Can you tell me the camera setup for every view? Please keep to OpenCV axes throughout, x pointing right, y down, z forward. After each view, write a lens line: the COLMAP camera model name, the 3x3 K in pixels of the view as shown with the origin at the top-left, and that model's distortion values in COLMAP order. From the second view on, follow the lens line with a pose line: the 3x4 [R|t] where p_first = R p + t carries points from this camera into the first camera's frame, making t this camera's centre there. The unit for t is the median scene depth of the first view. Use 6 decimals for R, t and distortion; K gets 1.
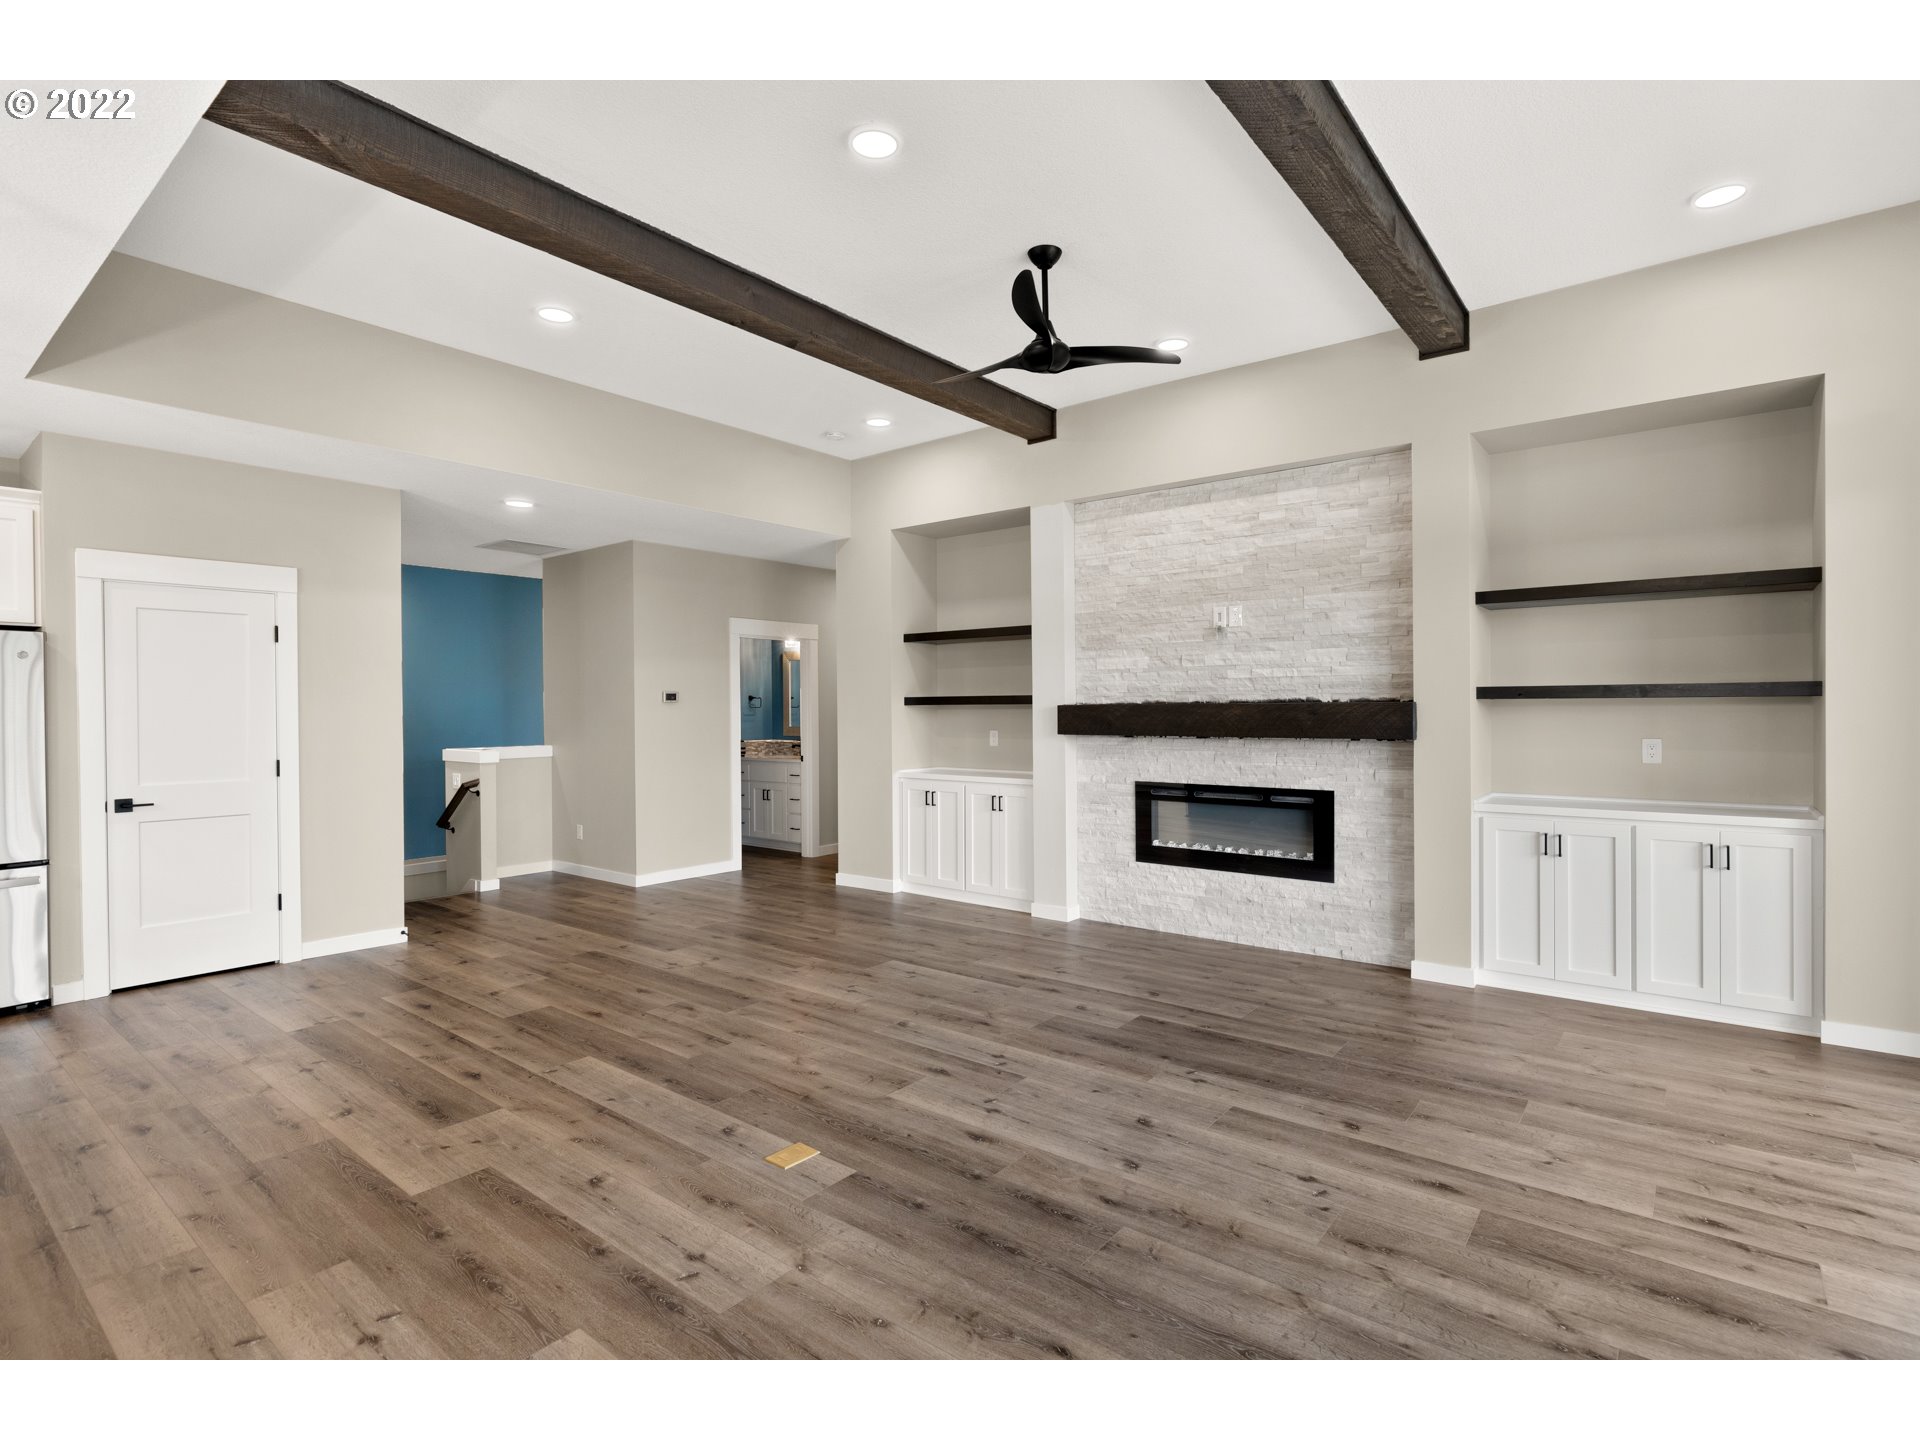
lens RADIAL K [[934.2, 0, 956.8], [0, 934.2, 713.9], [0, 0, 1]] dist [-0.004751, -0.000137]
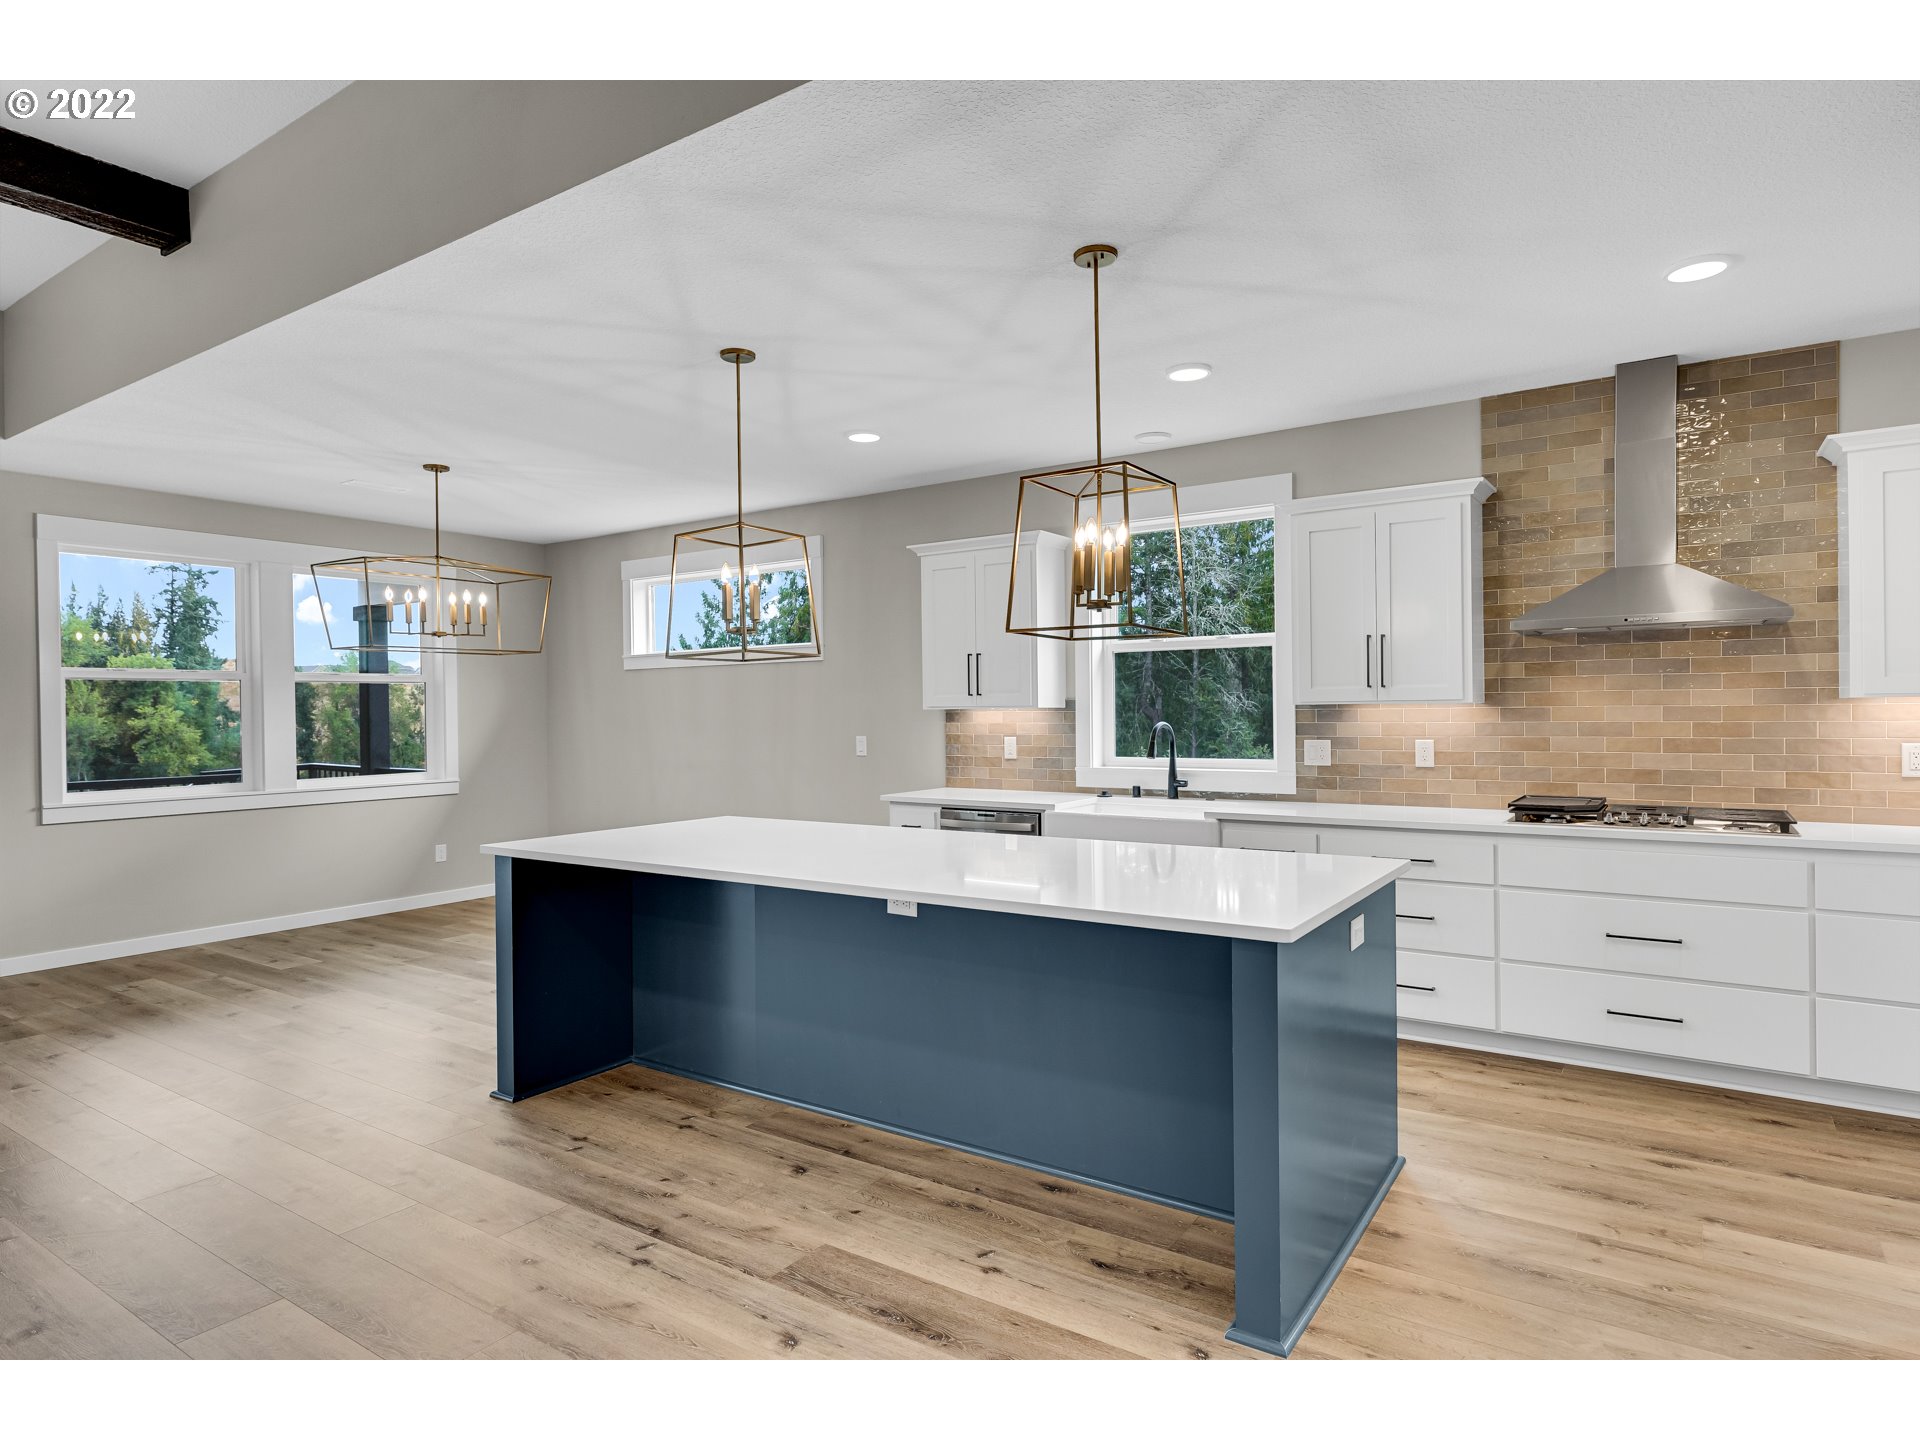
lens RADIAL K [[1066.1, 0, 959.5], [0, 1066.1, 717.7], [0, 0, 1]] dist [0.004375, 0.002220]
pose [[-0.996595, 0.019384, -0.080147, -0.568508], [0.018262, 0.999725, 0.014703, -0.002659], [0.080410, 0.013189, -0.996675, 1.011259]]
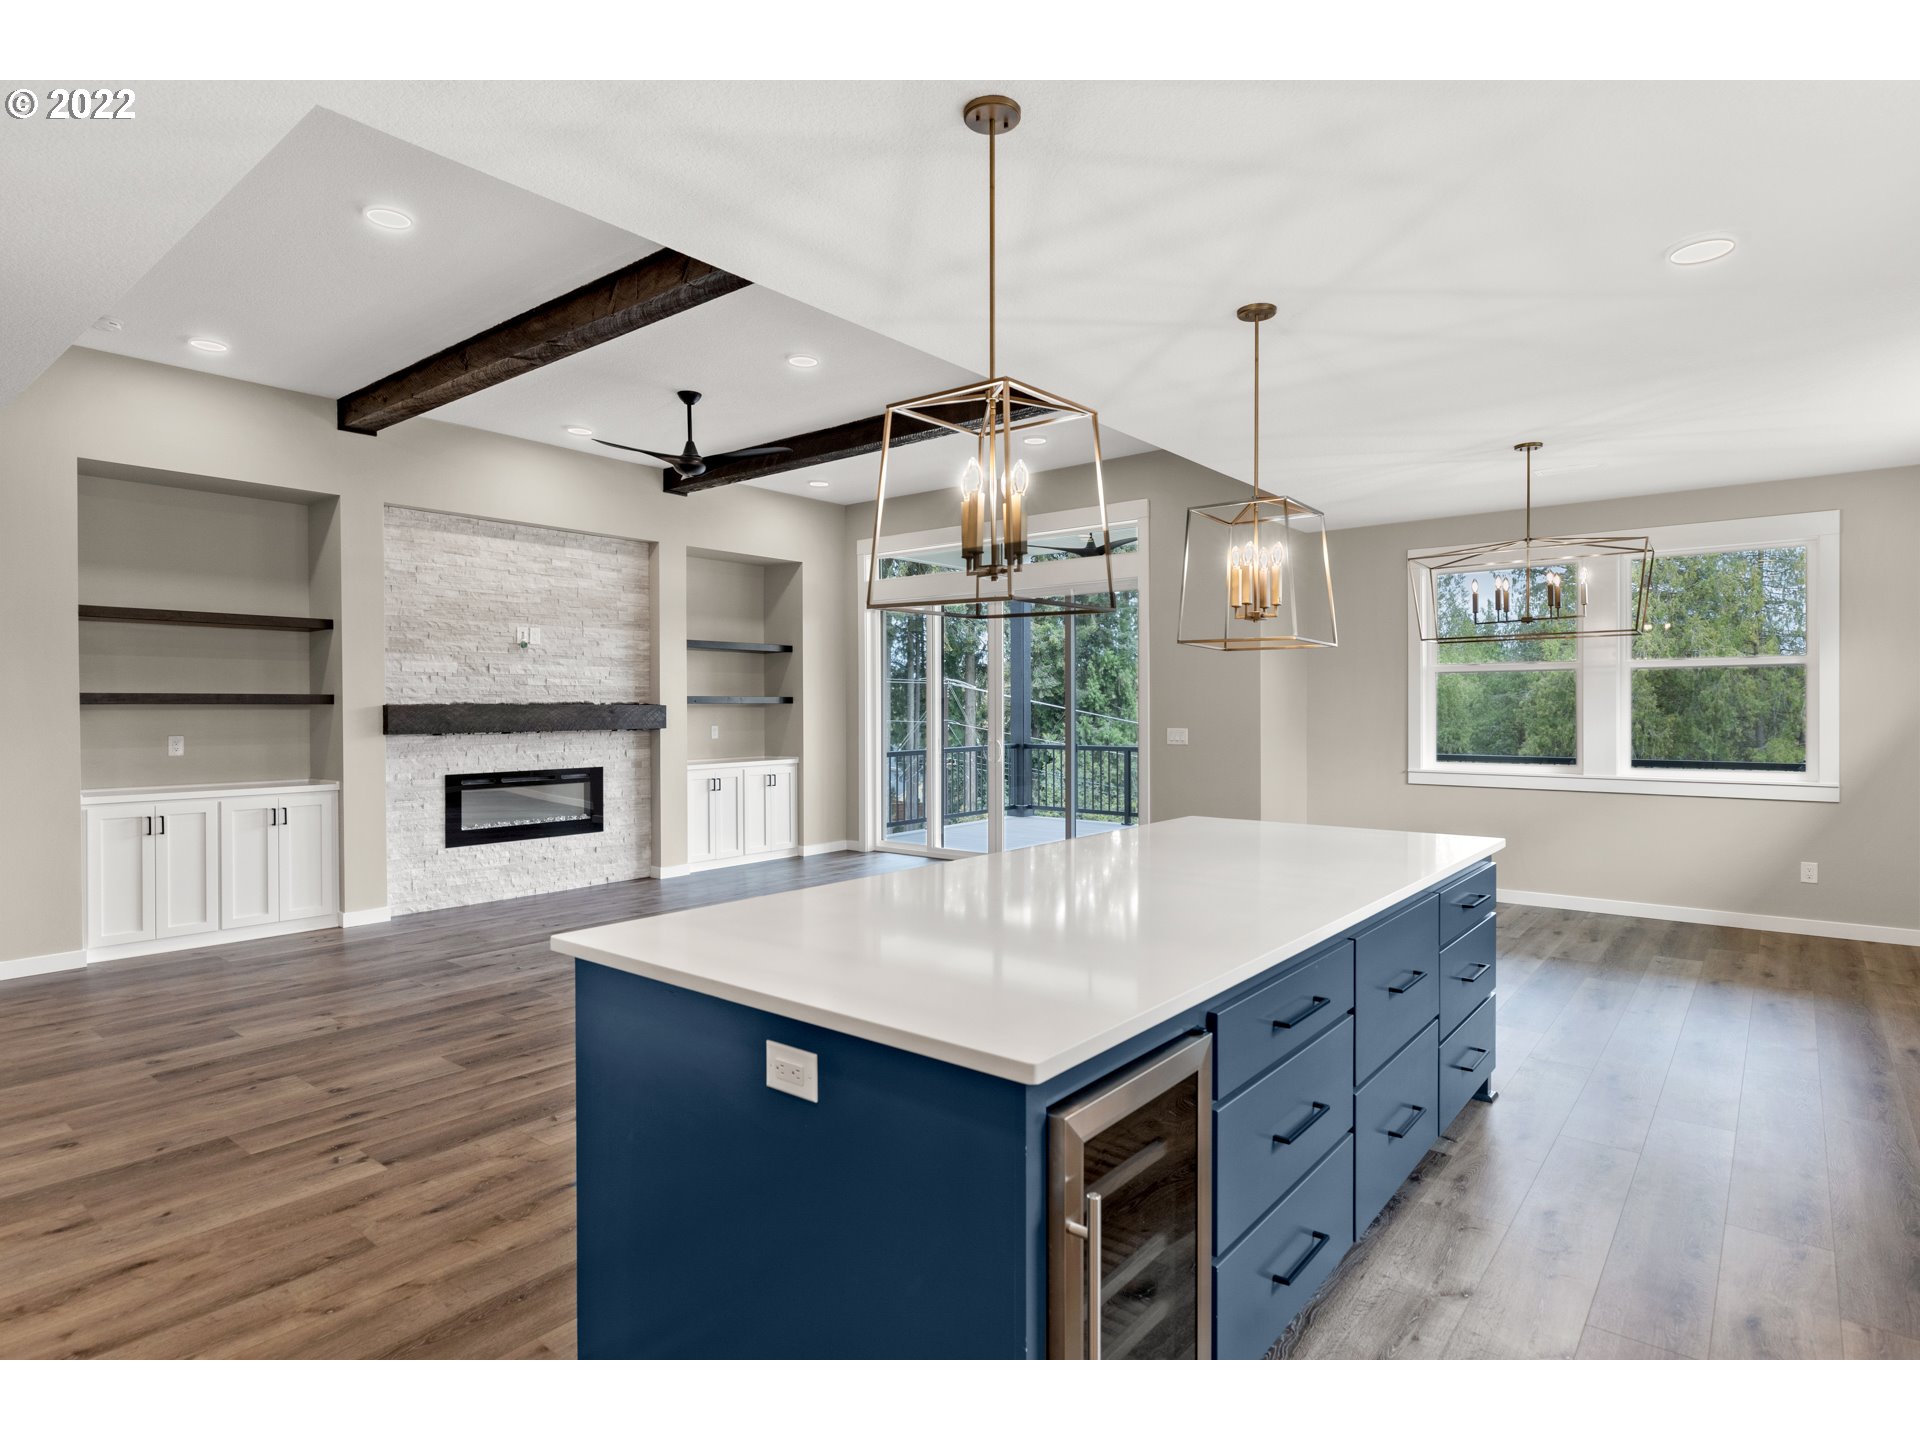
lens RADIAL K [[1032.6, 0, 961.1], [0, 1032.6, 714.8], [0, 0, 1]] dist [0.002988, -0.000372]
pose [[0.000700, -0.001856, 0.999998, -1.137633], [0.009402, 0.999954, 0.001850, 0.005013], [-0.999956, 0.009400, 0.000717, 0.435714]]
